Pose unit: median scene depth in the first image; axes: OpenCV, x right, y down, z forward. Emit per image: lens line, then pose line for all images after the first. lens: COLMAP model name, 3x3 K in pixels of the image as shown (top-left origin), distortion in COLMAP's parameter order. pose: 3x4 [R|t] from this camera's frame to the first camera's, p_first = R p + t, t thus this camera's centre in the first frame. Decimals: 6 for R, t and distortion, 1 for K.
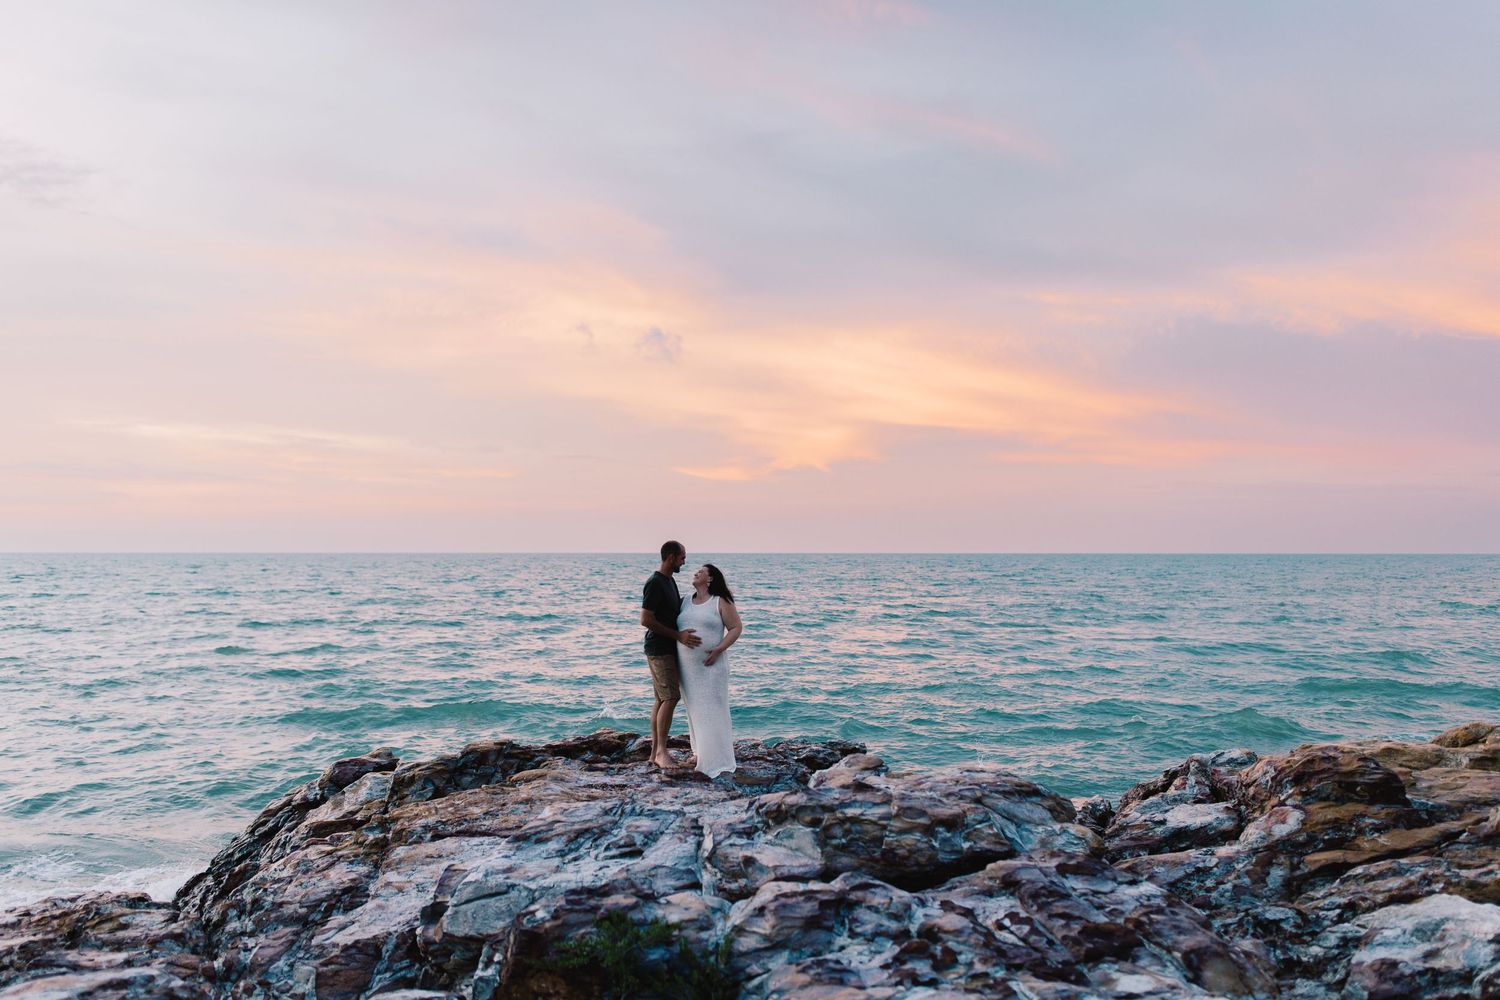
lens RADIAL K [[1235.7, 0, 750.1], [0, 1235.7, 500.5], [0, 0, 1]] dist [0.005786, -0.002544]
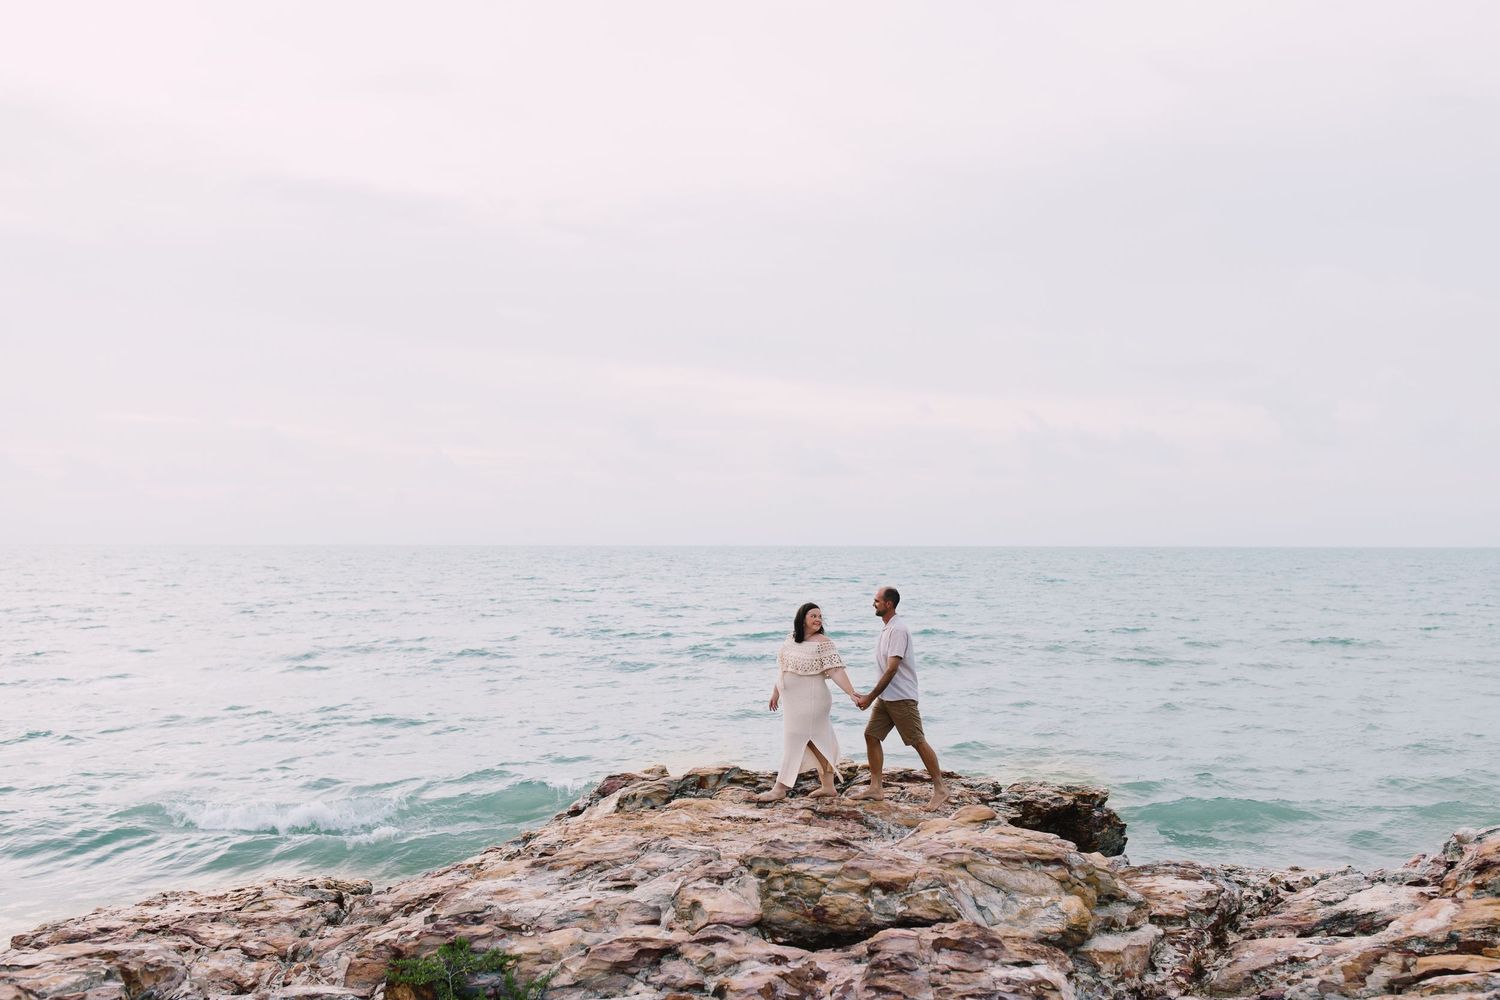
lens RADIAL K [[1235.7, 0, 749.3], [0, 1235.7, 501.5], [0, 0, 1]] dist [0.005786, -0.002544]
pose [[0.940389, -0.013992, -0.339813, 0.407274], [0.010368, 0.999868, -0.012479, -0.047579], [0.339943, 0.008212, 0.940410, -0.009495]]
